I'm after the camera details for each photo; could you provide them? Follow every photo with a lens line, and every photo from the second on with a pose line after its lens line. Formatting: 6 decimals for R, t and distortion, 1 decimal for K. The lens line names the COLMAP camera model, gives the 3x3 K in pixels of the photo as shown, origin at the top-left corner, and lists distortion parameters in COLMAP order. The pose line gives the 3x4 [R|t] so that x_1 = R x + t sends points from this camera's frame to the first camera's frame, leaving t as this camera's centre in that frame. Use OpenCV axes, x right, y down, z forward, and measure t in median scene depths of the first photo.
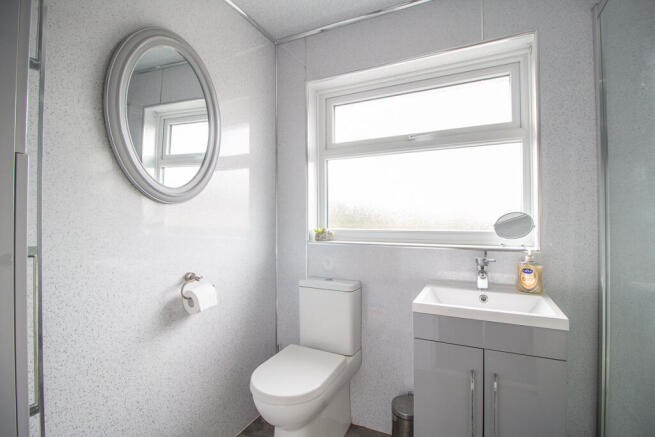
lens RADIAL K [[308.9, 0, 333.0], [0, 308.9, 217.2], [0, 0, 1]] dist [-0.001930, -0.000236]
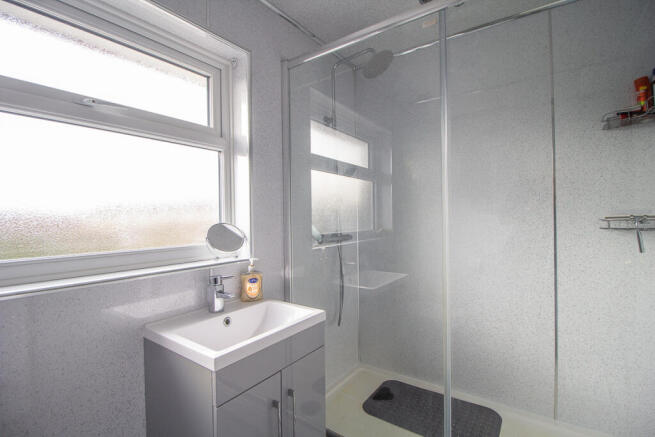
lens RADIAL K [[308.9, 0, 333.0], [0, 308.9, 217.2], [0, 0, 1]] dist [-0.001930, -0.000236]
pose [[0.185514, 0.001054, 0.982641, -0.315090], [0.007790, 0.999966, -0.002543, -0.030753], [-0.982611, 0.008127, 0.185499, 0.506840]]
